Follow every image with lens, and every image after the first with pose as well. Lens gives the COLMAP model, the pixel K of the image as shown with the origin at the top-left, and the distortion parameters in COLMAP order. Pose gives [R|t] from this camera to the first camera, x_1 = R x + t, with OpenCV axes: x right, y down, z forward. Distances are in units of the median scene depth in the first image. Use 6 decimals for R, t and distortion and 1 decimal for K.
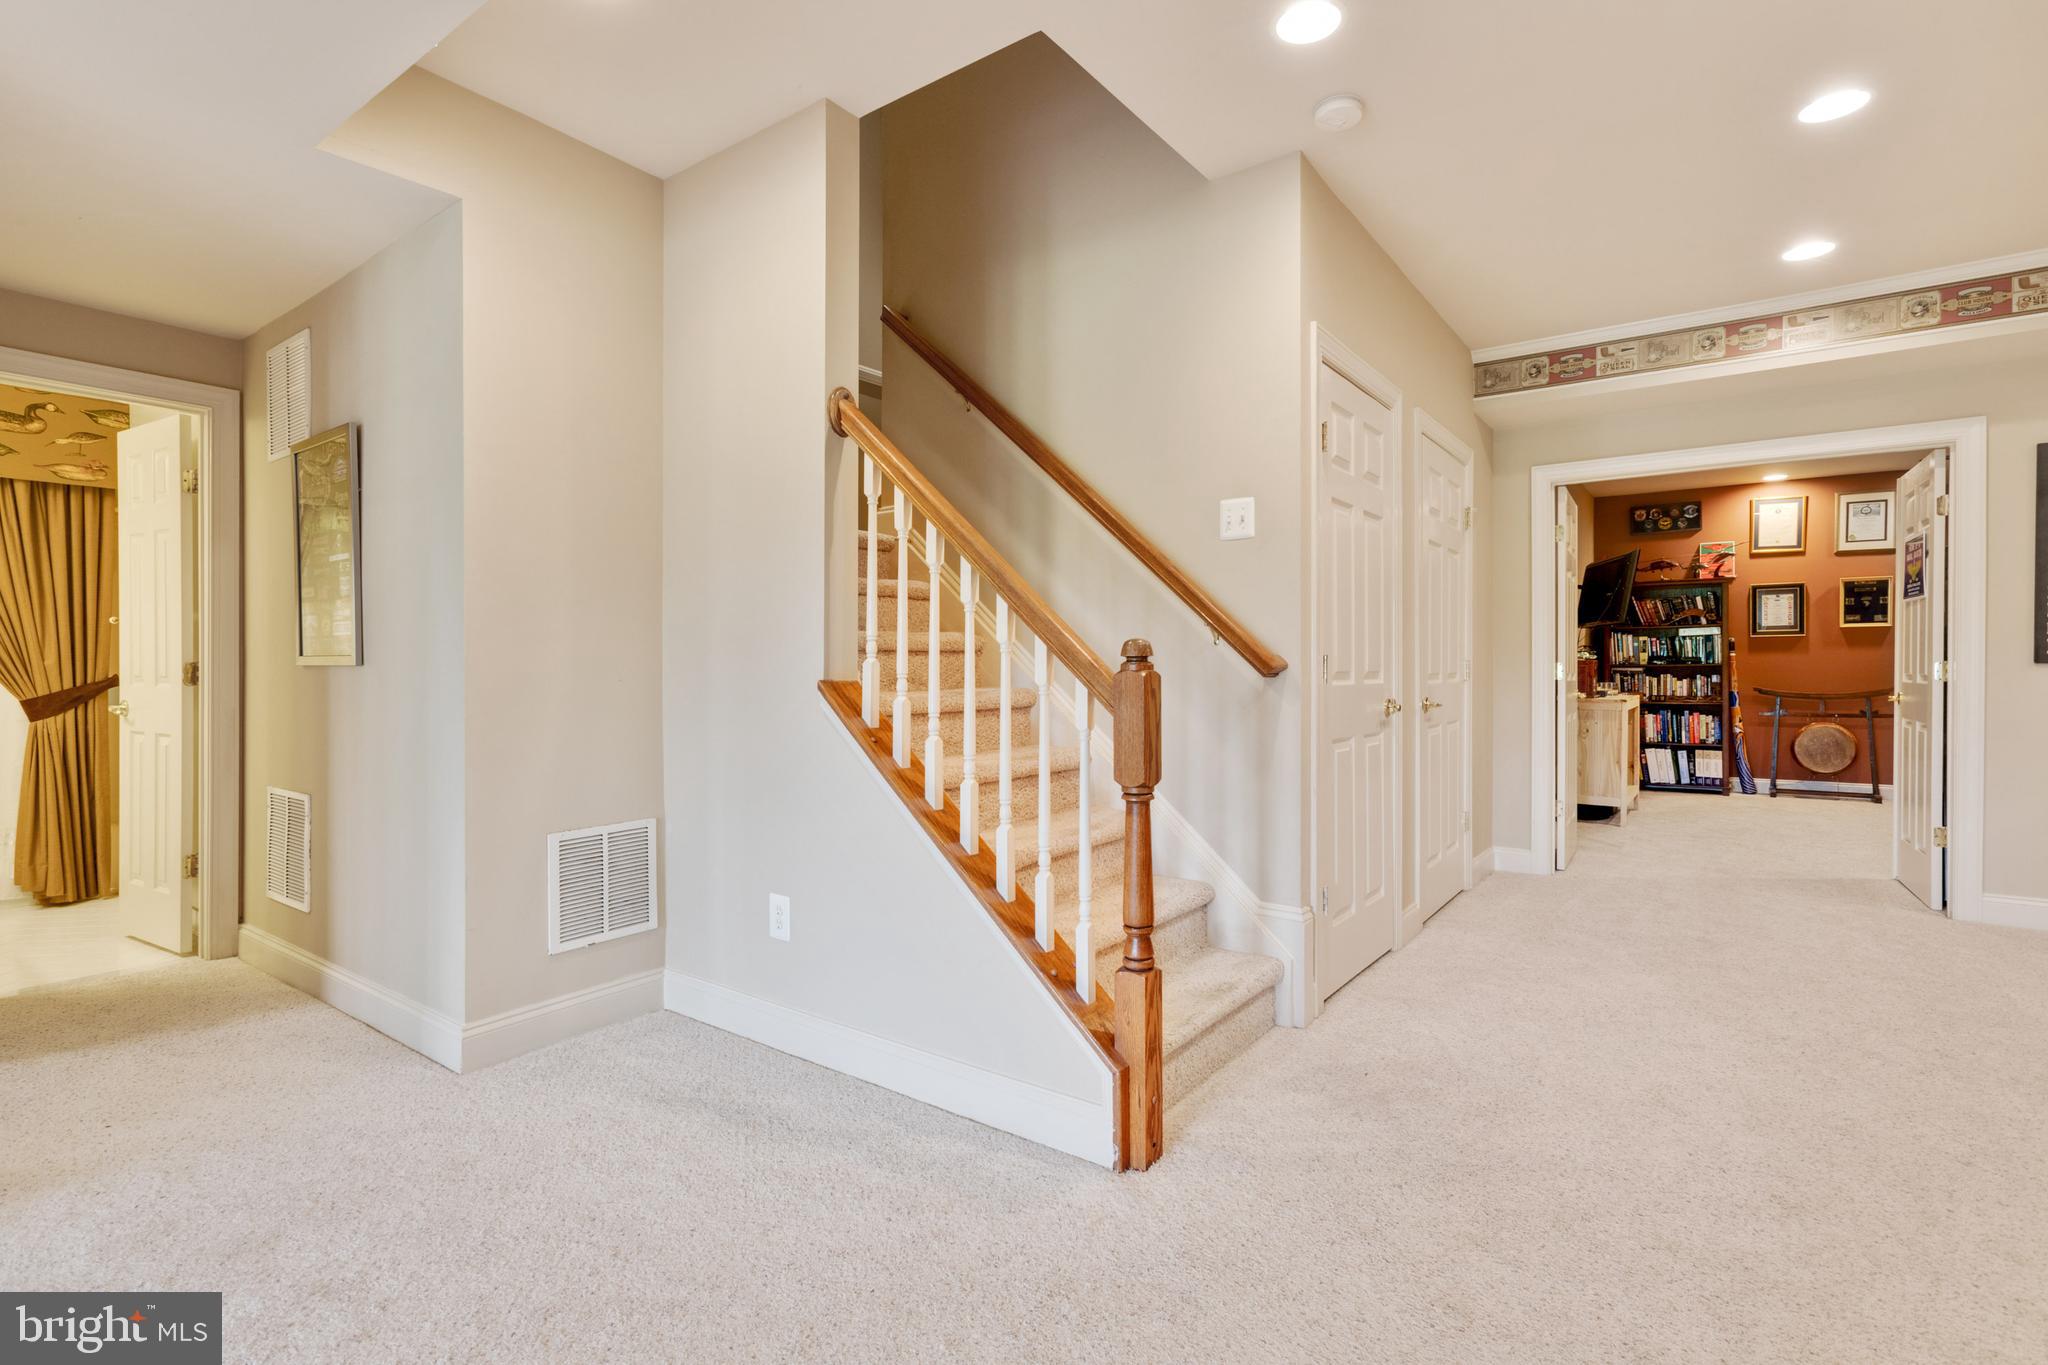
lens RADIAL K [[970.6, 0, 1028.7], [0, 970.6, 676.1], [0, 0, 1]] dist [-0.020592, 0.015087]
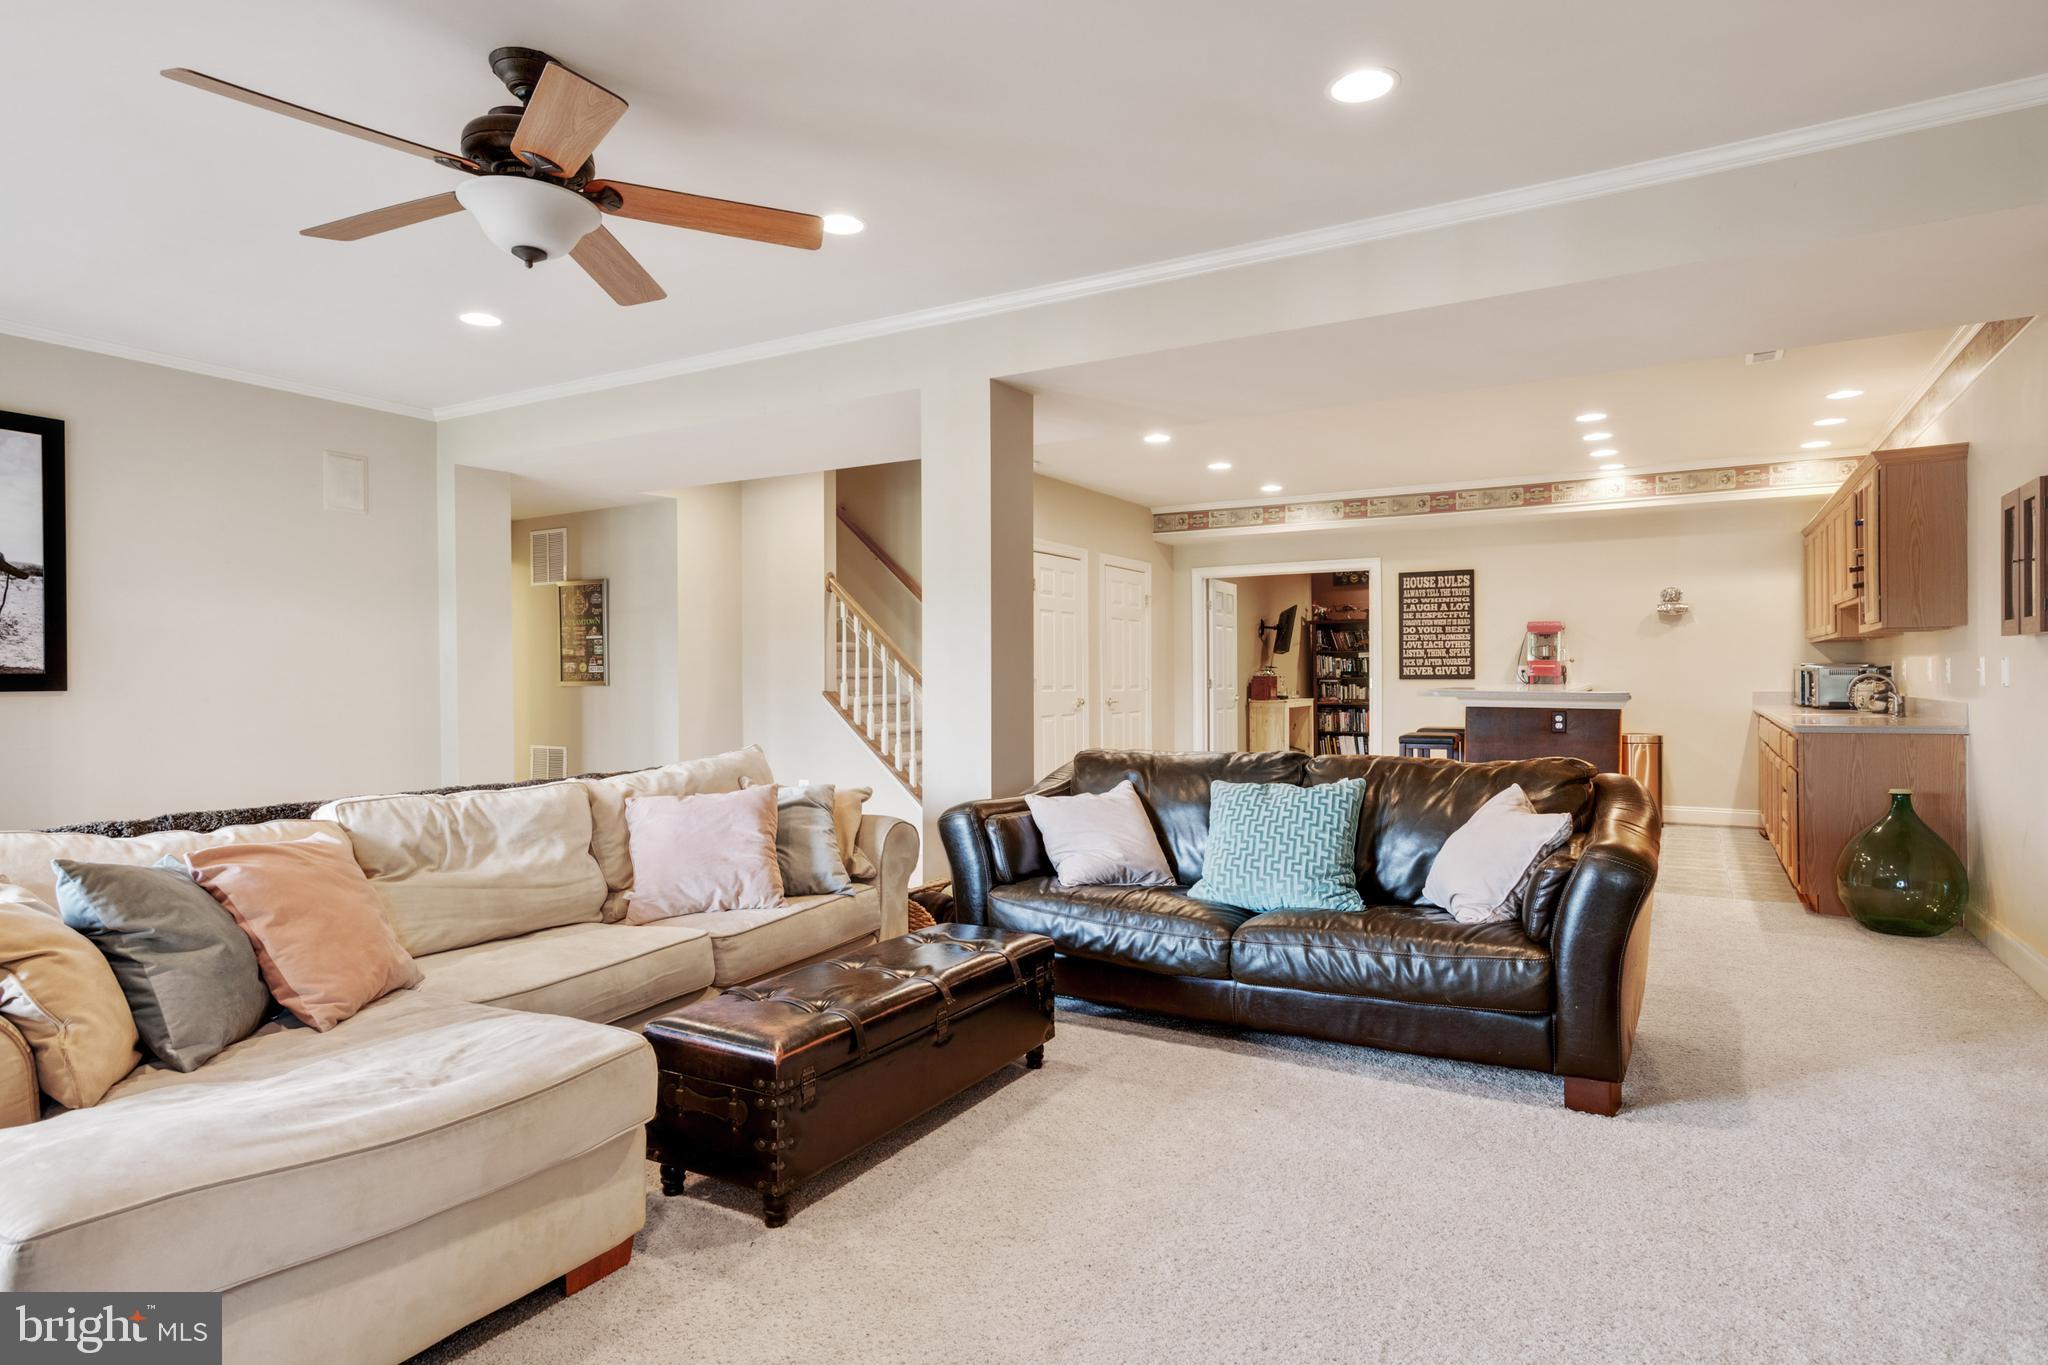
lens RADIAL K [[1113.5, 0, 1024.0], [0, 1113.5, 682.5], [0, 0, 1]] dist [-0.001954, -0.000116]
pose [[0.994326, -0.005558, 0.106228, -0.002910], [0.005983, 0.999975, -0.003691, -0.002555], [-0.106205, 0.004306, 0.994335, -1.216293]]
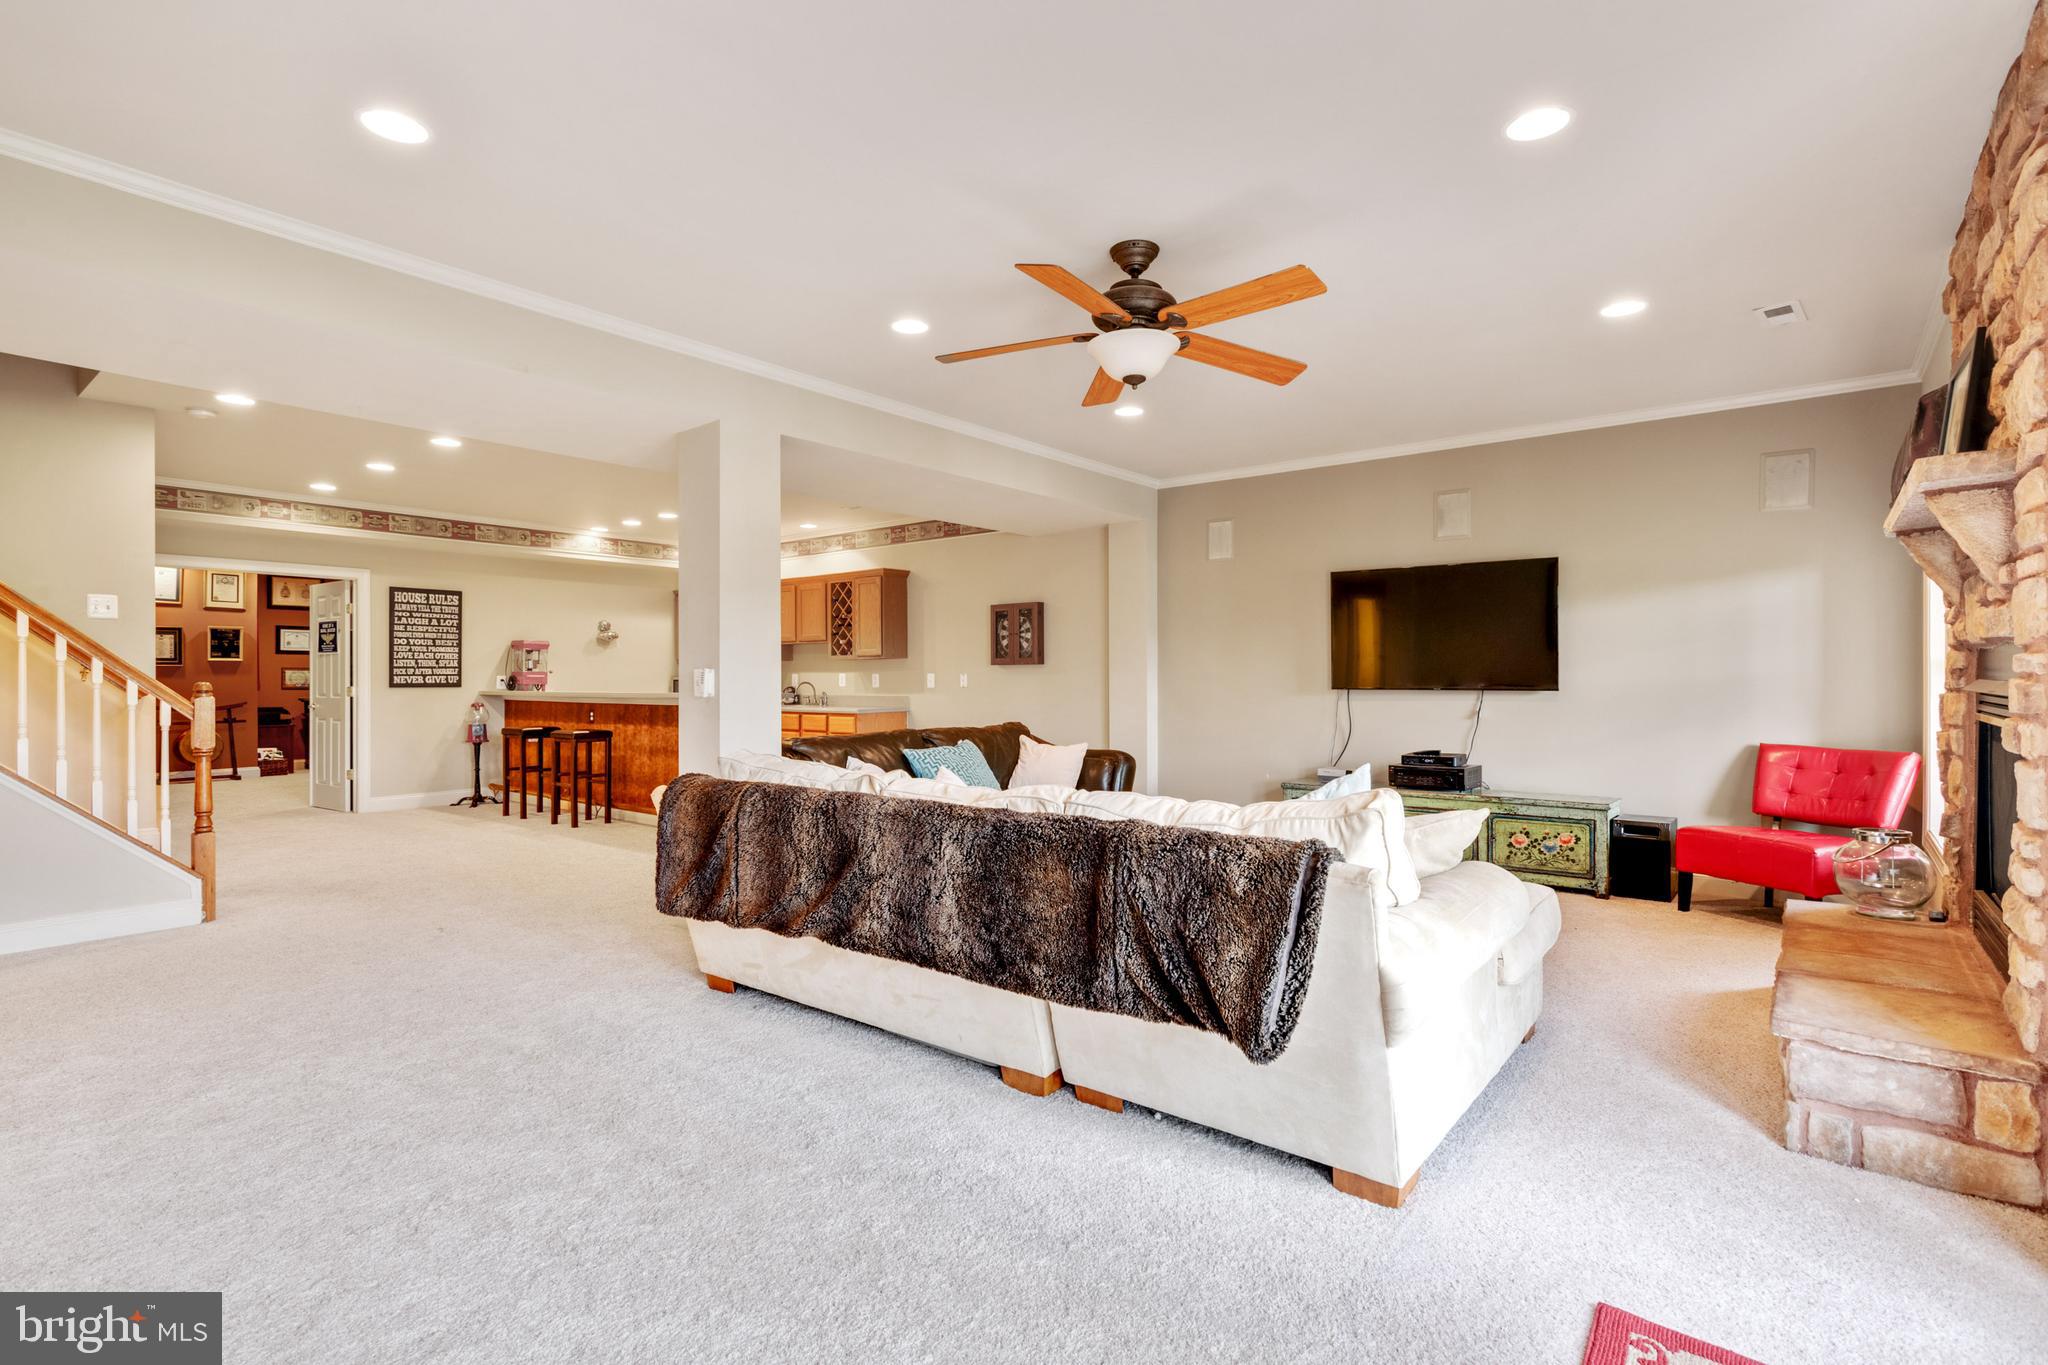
lens RADIAL K [[981.5, 0, 1025.6], [0, 981.5, 661.1], [0, 0, 1]] dist [-0.043551, 0.046519]
pose [[0.036621, 0.019872, 0.999132, -1.027889], [0.012931, 0.999709, -0.020358, -0.009497], [-0.999246, 0.013665, 0.036353, -0.480241]]
